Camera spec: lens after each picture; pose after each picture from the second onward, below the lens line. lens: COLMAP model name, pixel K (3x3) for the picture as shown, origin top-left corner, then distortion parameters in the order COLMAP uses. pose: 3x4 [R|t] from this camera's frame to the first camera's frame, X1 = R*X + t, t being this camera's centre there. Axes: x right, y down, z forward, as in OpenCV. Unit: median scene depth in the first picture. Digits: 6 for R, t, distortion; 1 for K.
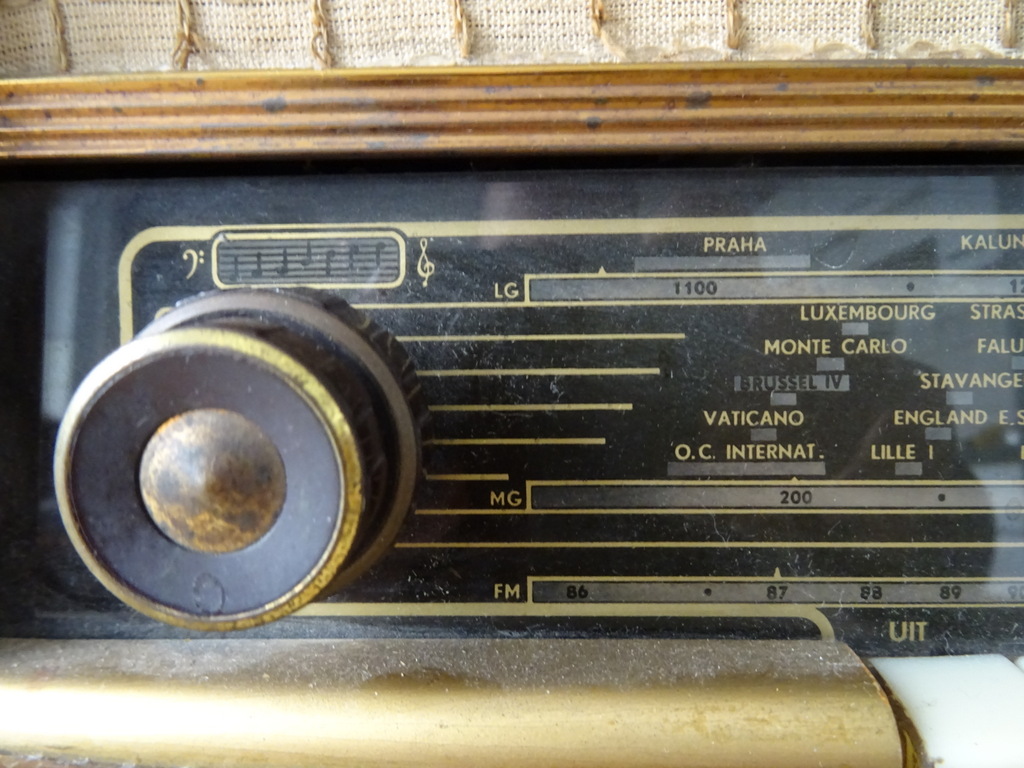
lens RADIAL K [[713.2, 0, 511.9], [0, 713.2, 382.3], [0, 0, 1]] dist [-0.004888, -0.018791]
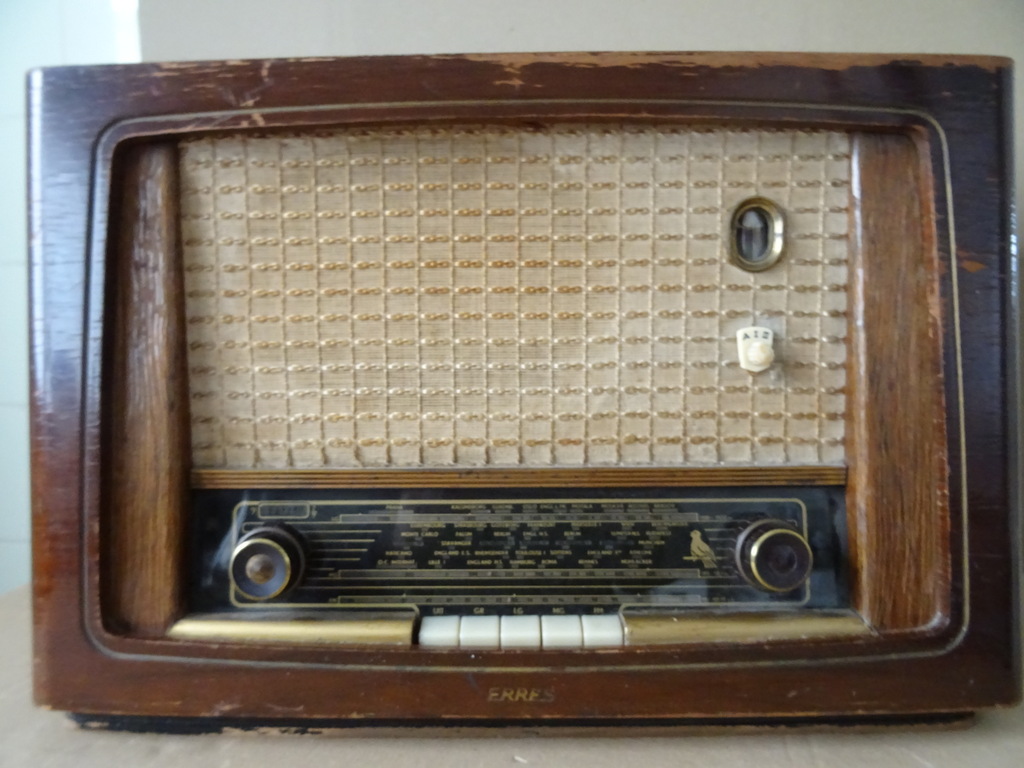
lens RADIAL K [[719.0, 0, 512.0], [0, 719.0, 384.0], [0, 0, 1]] dist [-0.008195, -0.003799]
pose [[0.999908, 0.000897, 0.013563, 0.898841], [0.000795, 0.992255, -0.124214, -0.373402], [-0.013570, 0.124213, 0.992163, -2.961508]]
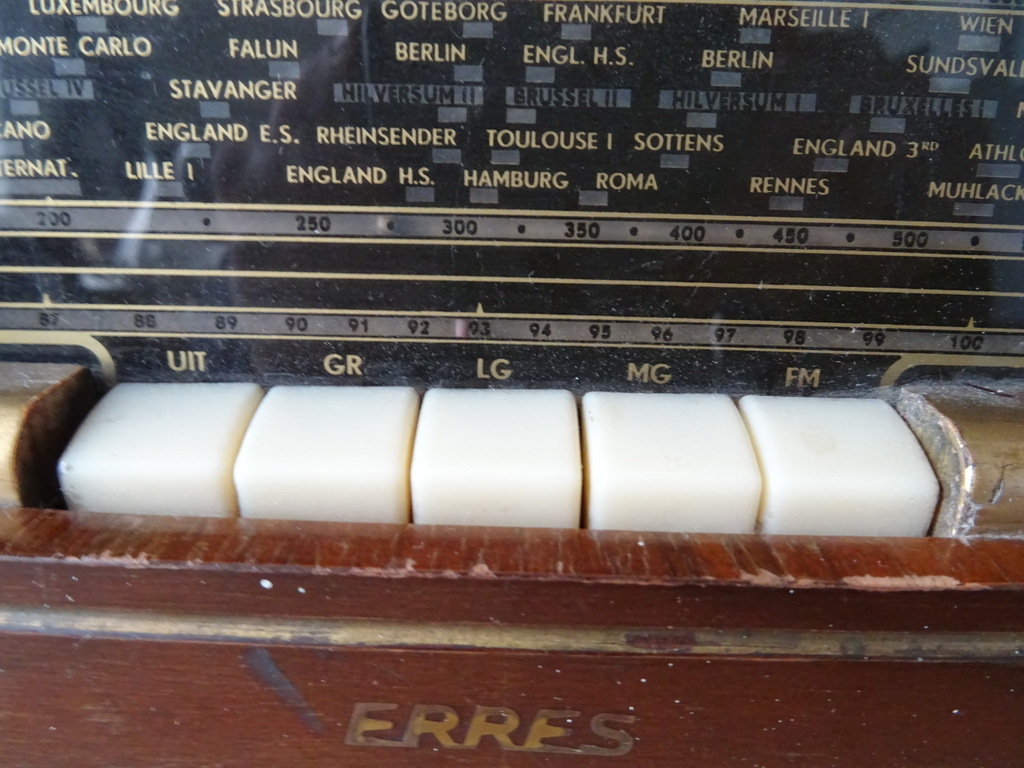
lens RADIAL K [[713.2, 0, 511.9], [0, 713.2, 382.3], [0, 0, 1]] dist [-0.004888, -0.018791]
pose [[0.999371, 0.022881, 0.027087, 0.985533], [-0.029133, 0.965315, 0.259459, 0.110370], [-0.020211, -0.260085, 0.965374, 0.028372]]
